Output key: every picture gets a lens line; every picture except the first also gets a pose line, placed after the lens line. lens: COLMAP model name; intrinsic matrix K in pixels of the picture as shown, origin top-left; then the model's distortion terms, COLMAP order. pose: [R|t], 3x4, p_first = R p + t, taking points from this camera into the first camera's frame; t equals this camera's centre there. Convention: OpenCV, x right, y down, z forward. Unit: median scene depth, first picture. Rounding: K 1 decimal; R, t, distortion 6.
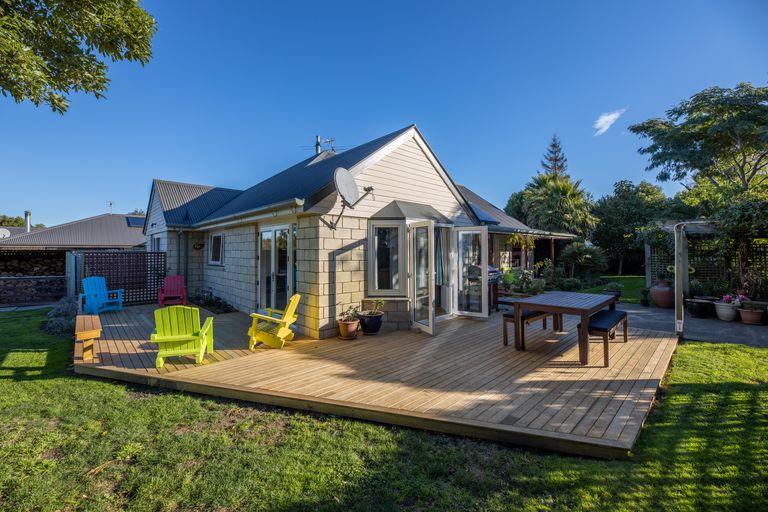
lens RADIAL K [[327.5, 0, 386.4], [0, 327.5, 252.2], [0, 0, 1]] dist [-0.000516, -0.000115]
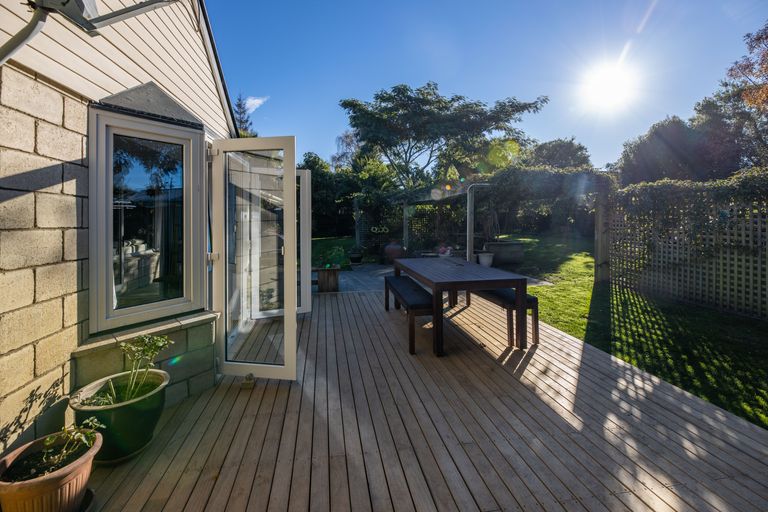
lens RADIAL K [[327.5, 0, 371.2], [0, 327.5, 214.3], [0, 0, 1]] dist [-0.000516, -0.000115]
pose [[0.580476, 0.002762, 0.814273, -0.163807], [0.015077, 0.999786, -0.014140, 0.020255], [-0.814138, 0.020484, 0.580310, 0.580042]]
